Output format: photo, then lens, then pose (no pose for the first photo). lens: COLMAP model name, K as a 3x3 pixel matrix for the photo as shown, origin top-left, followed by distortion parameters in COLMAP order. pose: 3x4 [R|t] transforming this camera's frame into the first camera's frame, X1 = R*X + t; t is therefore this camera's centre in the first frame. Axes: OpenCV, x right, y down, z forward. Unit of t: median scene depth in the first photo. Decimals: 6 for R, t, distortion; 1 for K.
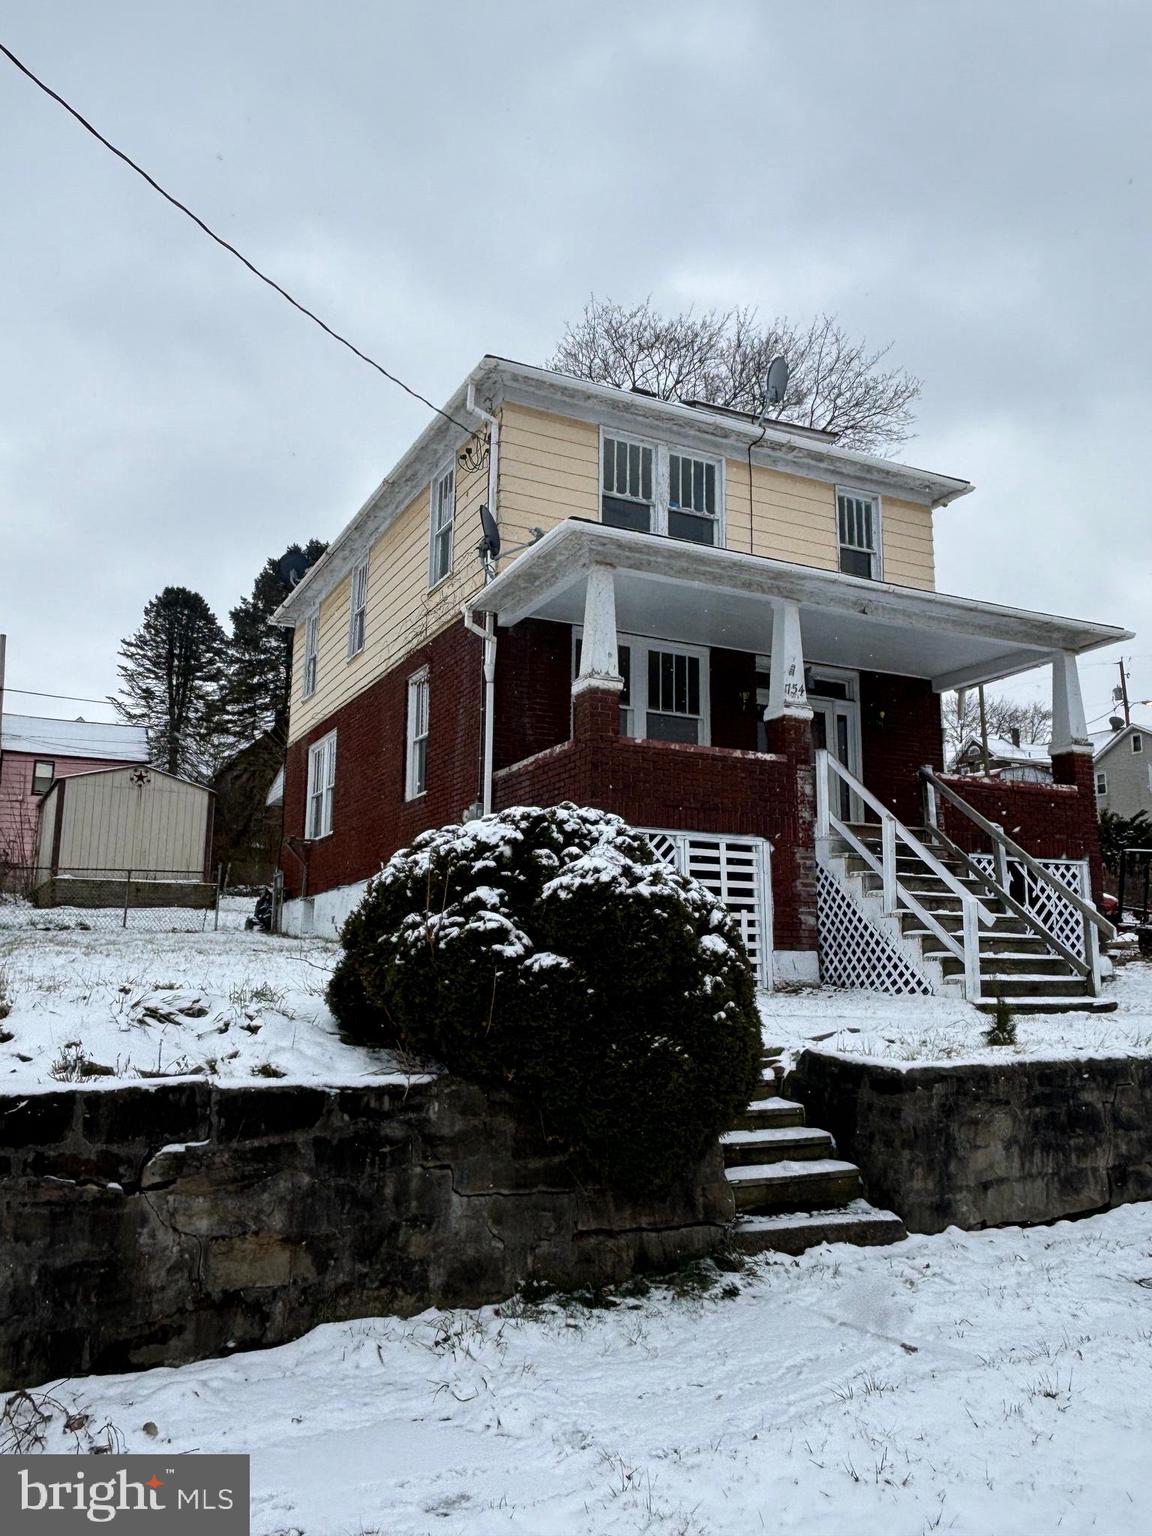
lens RADIAL K [[1153.2, 0, 583.9], [0, 1153.2, 772.9], [0, 0, 1]] dist [0.080501, -0.156192]
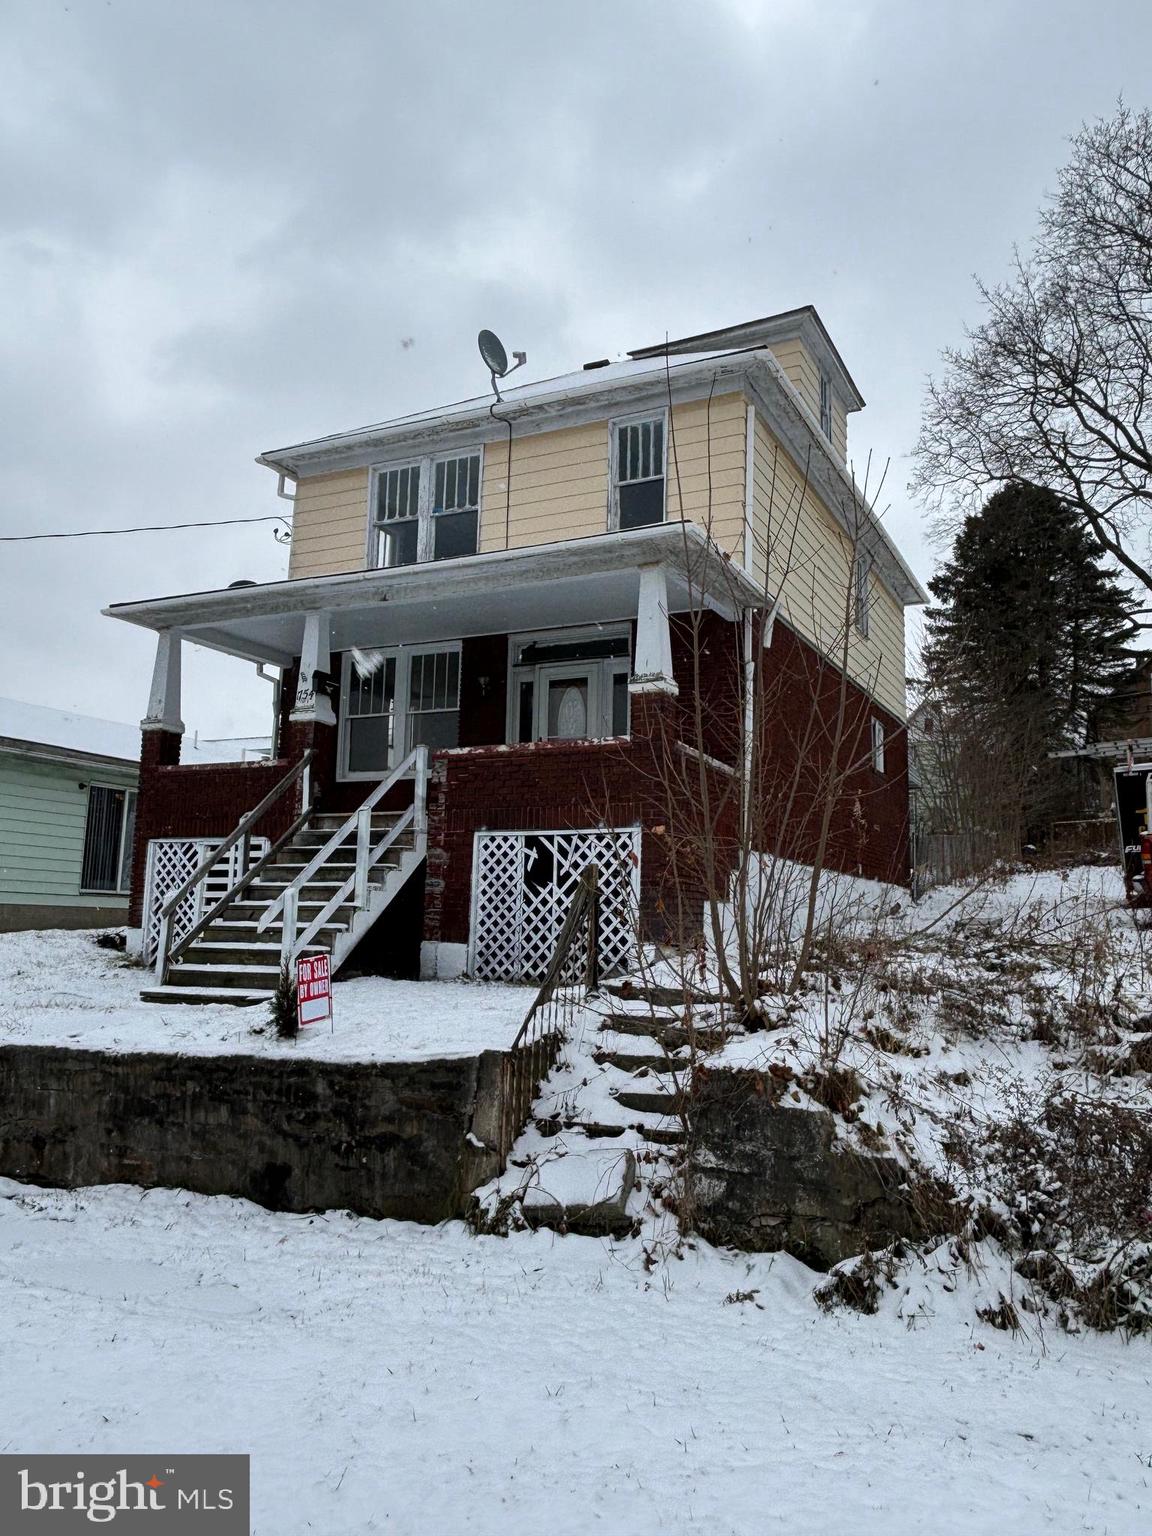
lens RADIAL K [[1153.2, 0, 583.9], [0, 1153.2, 772.9], [0, 0, 1]] dist [0.080501, -0.156192]
pose [[0.596489, -0.102878, -0.796000, 1.084508], [0.128359, 0.991214, -0.031921, 0.061326], [0.792291, -0.083134, 0.604454, 0.503313]]
